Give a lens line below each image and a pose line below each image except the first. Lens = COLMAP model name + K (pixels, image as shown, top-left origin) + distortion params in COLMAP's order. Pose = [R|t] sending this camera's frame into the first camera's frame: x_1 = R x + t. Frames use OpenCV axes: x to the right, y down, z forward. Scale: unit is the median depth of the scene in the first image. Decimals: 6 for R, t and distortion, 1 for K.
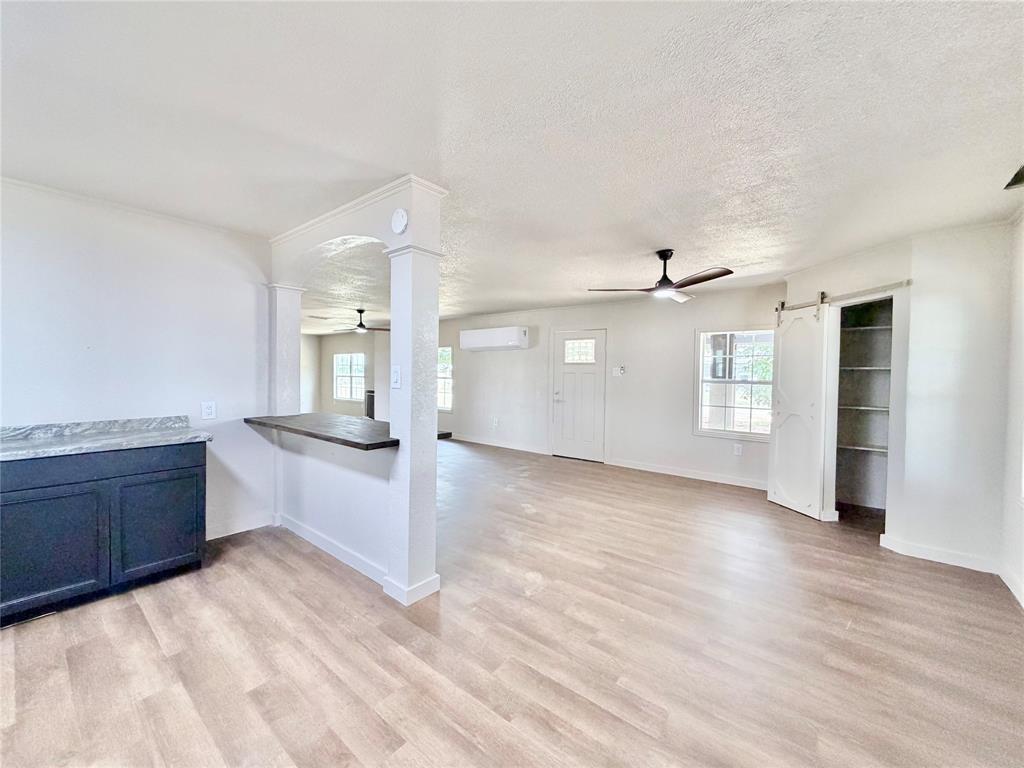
lens RADIAL K [[410.4, 0, 508.1], [0, 410.4, 382.1], [0, 0, 1]] dist [0.000907, 0.000026]
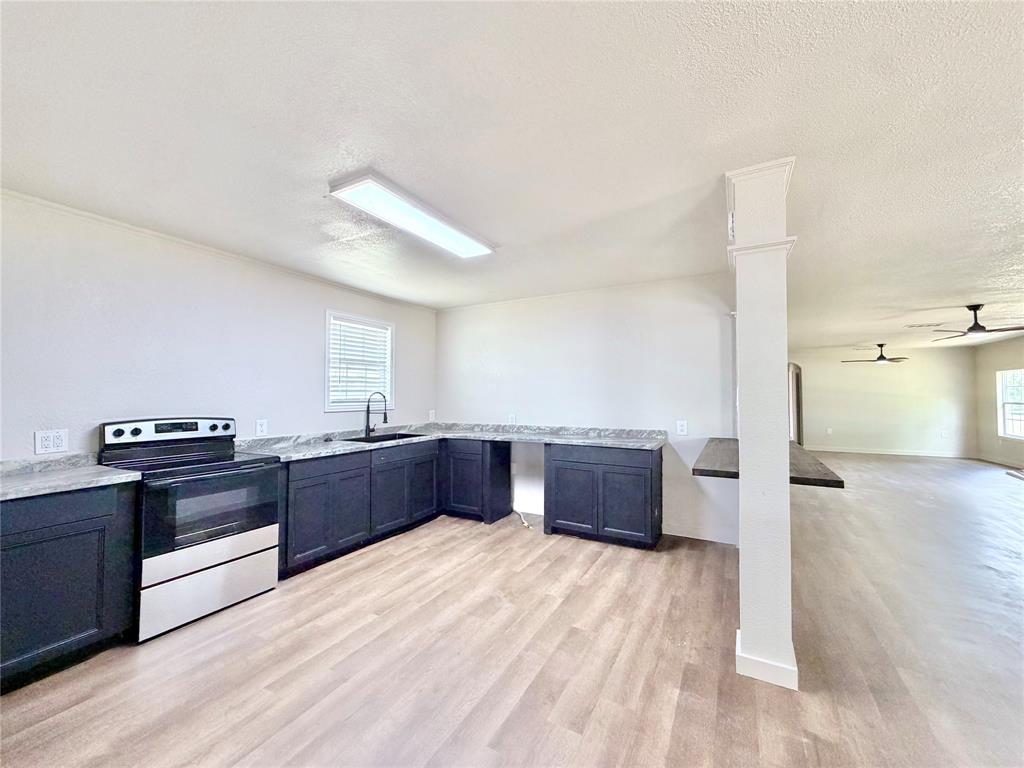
lens RADIAL K [[410.4, 0, 508.1], [0, 410.4, 382.1], [0, 0, 1]] dist [0.000907, 0.000026]
pose [[0.180954, -0.041075, -0.982634, 0.469619], [-0.021190, 0.998733, -0.045650, -0.000430], [0.983263, 0.029083, 0.179854, 0.334800]]
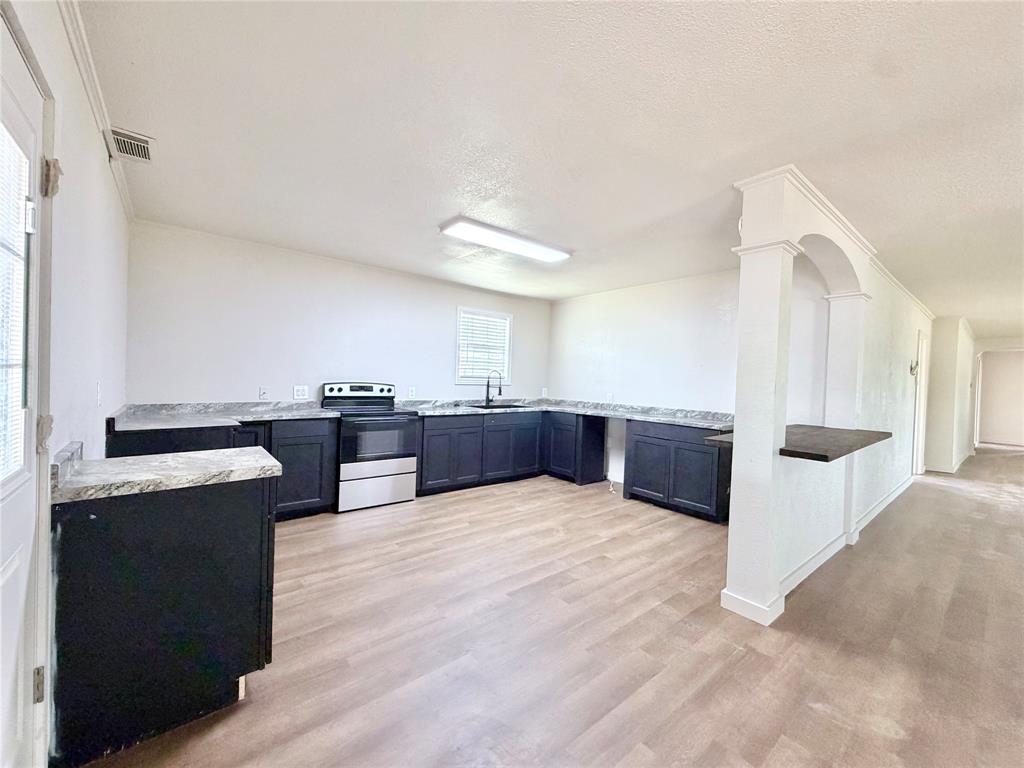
lens RADIAL K [[410.4, 0, 508.1], [0, 410.4, 382.1], [0, 0, 1]] dist [0.000907, 0.000026]
pose [[-0.194209, -0.003202, -0.980955, 0.771635], [-0.057310, 0.998324, 0.008088, 0.013552], [0.979285, 0.057790, -0.194067, 0.586074]]
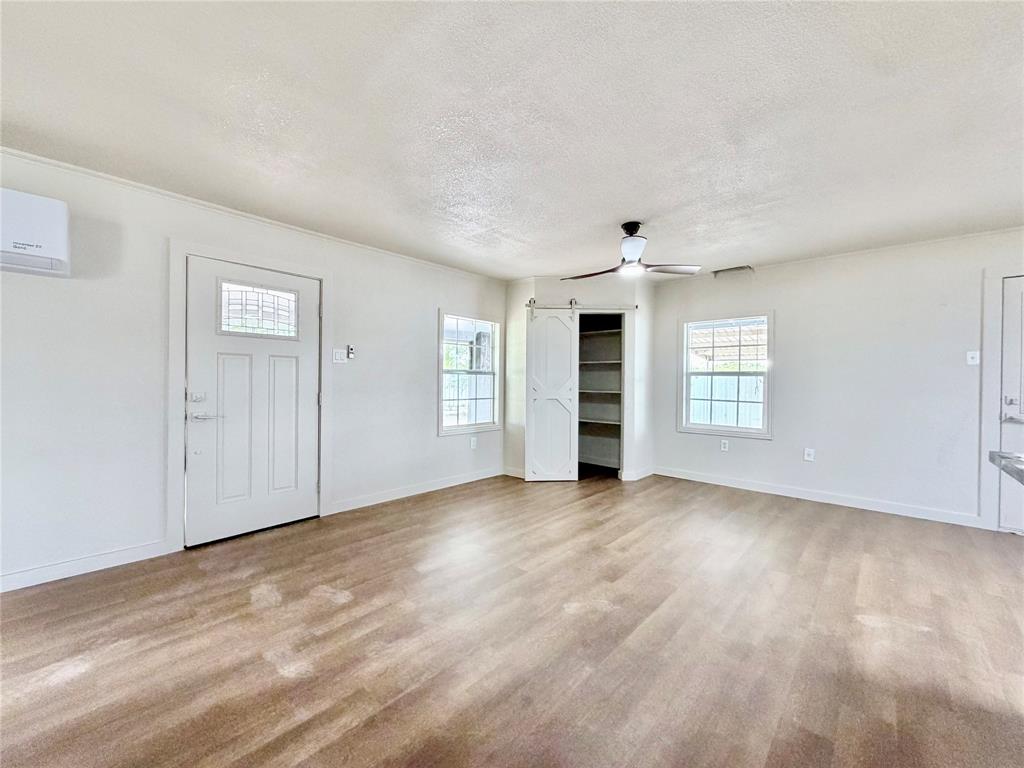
lens RADIAL K [[410.4, 0, 508.1], [0, 410.4, 382.1], [0, 0, 1]] dist [0.000907, 0.000026]
pose [[0.059590, -0.016852, 0.998081, -0.748910], [0.015038, 0.999759, 0.015982, 0.016843], [-0.998110, 0.014057, 0.059829, 1.682657]]
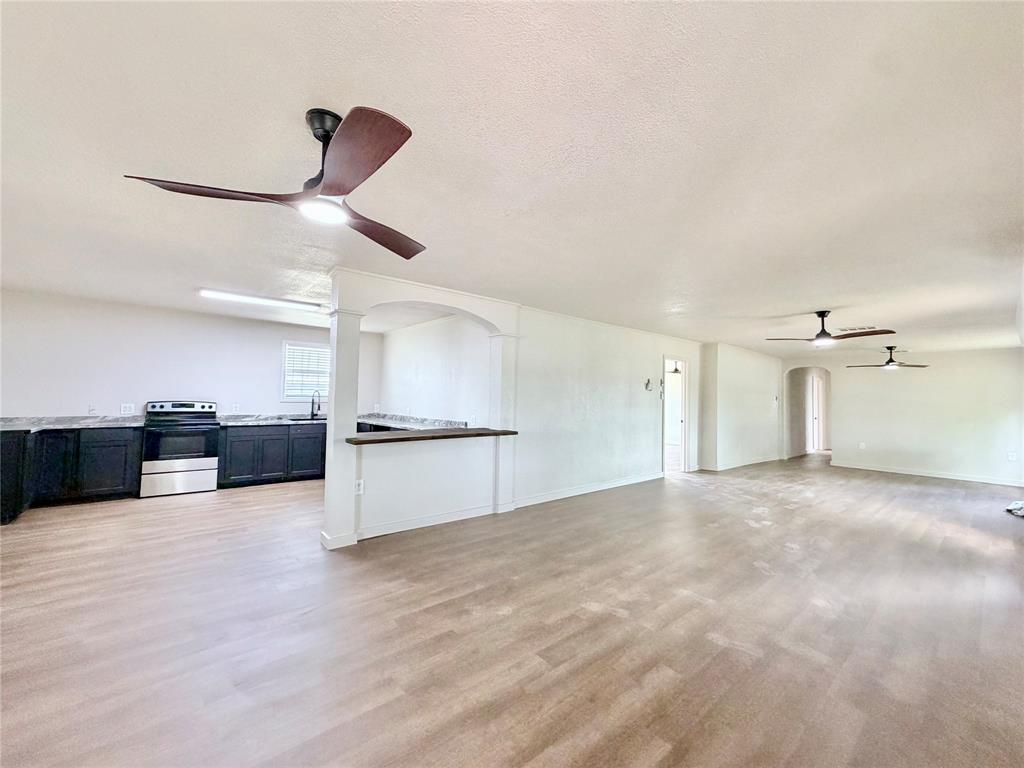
lens RADIAL K [[410.4, 0, 508.1], [0, 410.4, 382.1], [0, 0, 1]] dist [0.000907, 0.000026]
pose [[-0.185150, -0.048242, -0.981525, 1.073444], [-0.046610, 0.998101, -0.040265, -0.029902], [0.981604, 0.038294, -0.187047, 1.780986]]
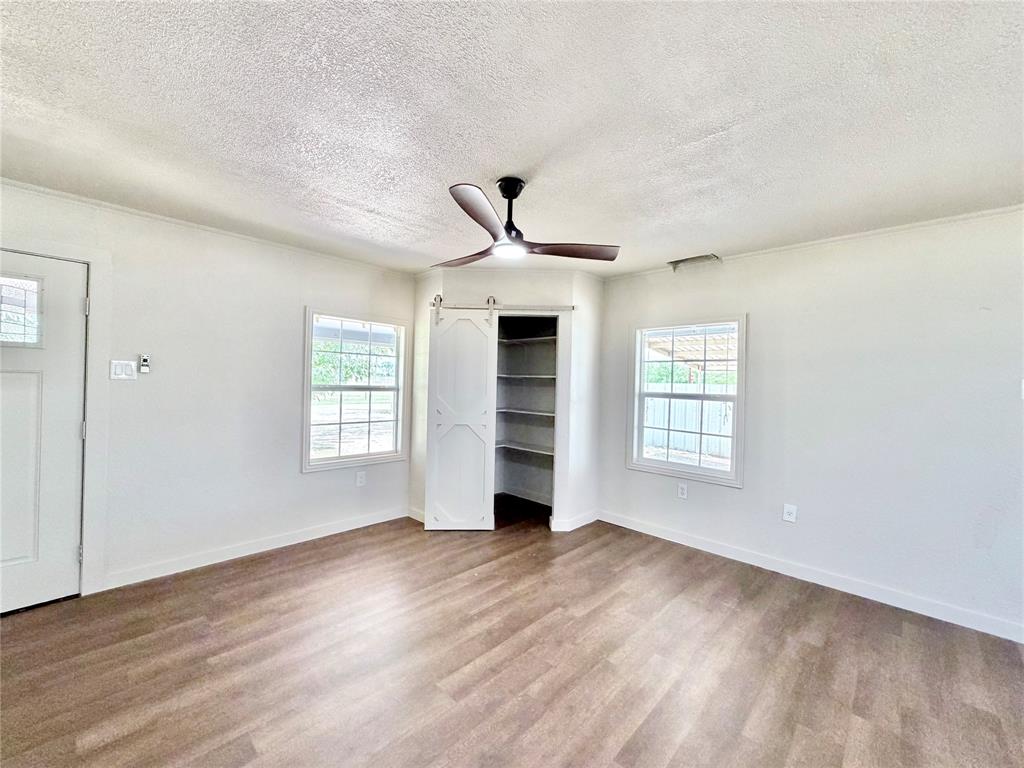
lens RADIAL K [[410.4, 0, 508.1], [0, 410.4, 382.1], [0, 0, 1]] dist [0.000907, 0.000026]
pose [[0.085883, -0.011498, 0.996239, -0.309371], [-0.001126, 0.999932, 0.011638, -0.040983], [-0.996305, -0.002122, 0.085864, 1.308435]]
